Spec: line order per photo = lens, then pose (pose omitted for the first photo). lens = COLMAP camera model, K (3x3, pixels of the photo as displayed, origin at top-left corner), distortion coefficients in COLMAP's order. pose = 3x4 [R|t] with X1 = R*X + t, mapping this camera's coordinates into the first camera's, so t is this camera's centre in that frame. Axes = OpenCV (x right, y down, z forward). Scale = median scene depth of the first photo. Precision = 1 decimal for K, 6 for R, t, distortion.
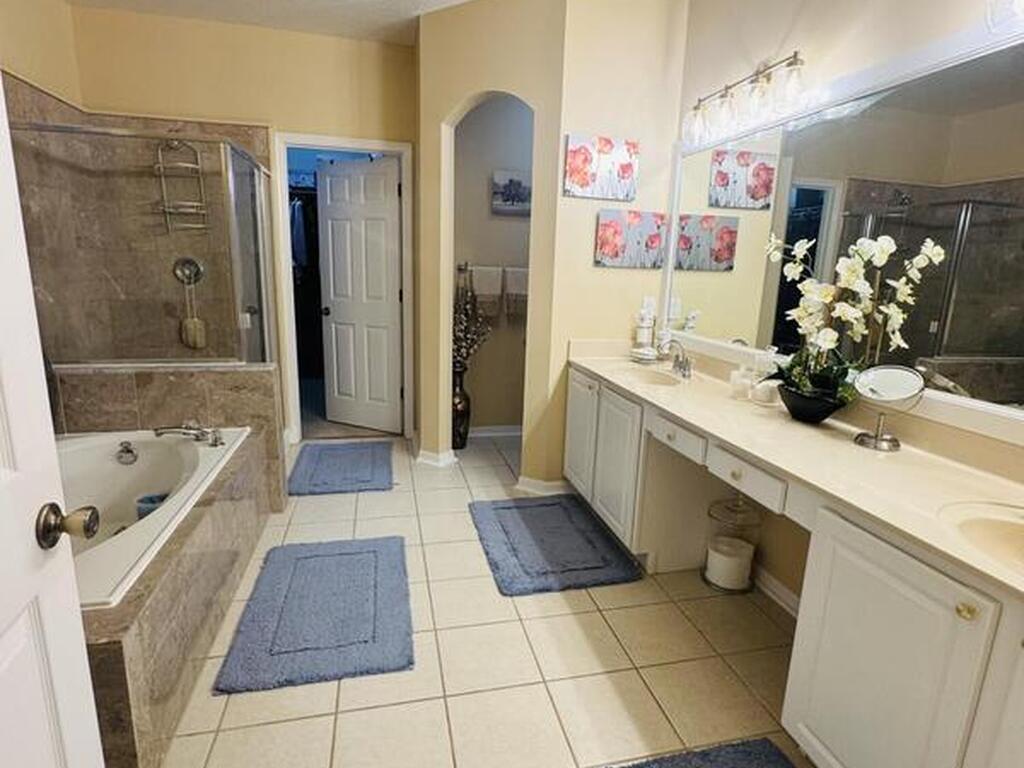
lens RADIAL K [[545.8, 0, 507.7], [0, 545.8, 384.9], [0, 0, 1]] dist [-0.003724, -0.000342]
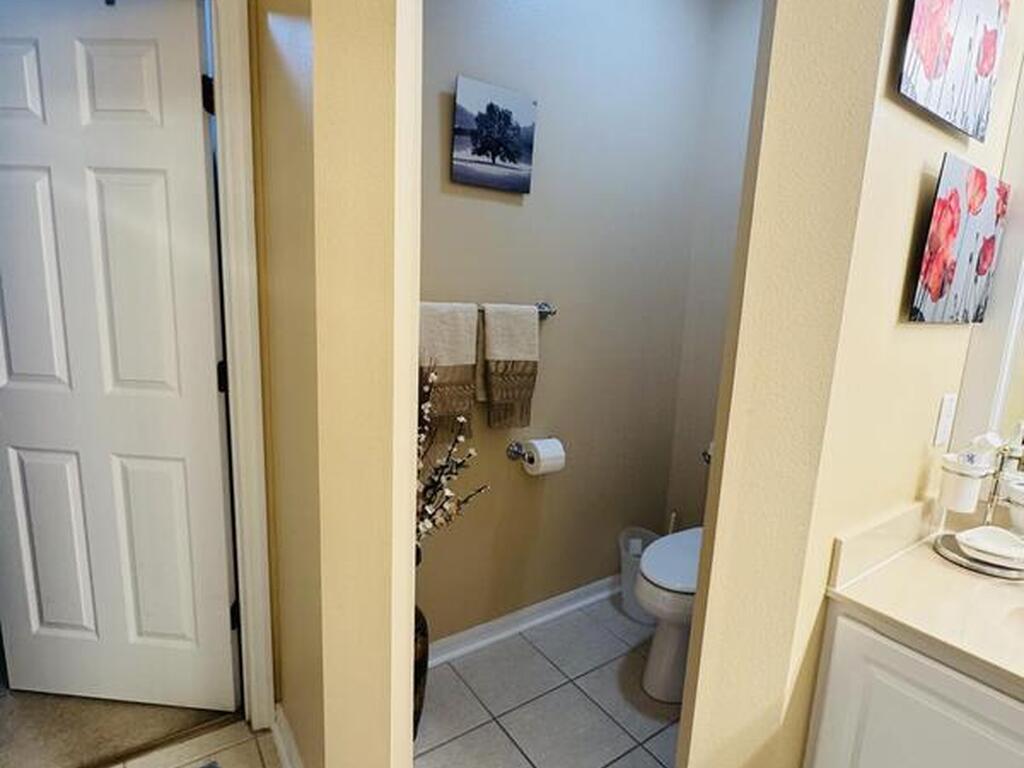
lens RADIAL K [[545.8, 0, 520.3], [0, 545.8, 385.1], [0, 0, 1]] dist [-0.003724, -0.000342]
pose [[0.928868, -0.055547, 0.366223, -0.144339], [0.063009, 0.997977, -0.008445, -0.143534], [-0.365013, 0.030920, 0.930489, 0.581334]]
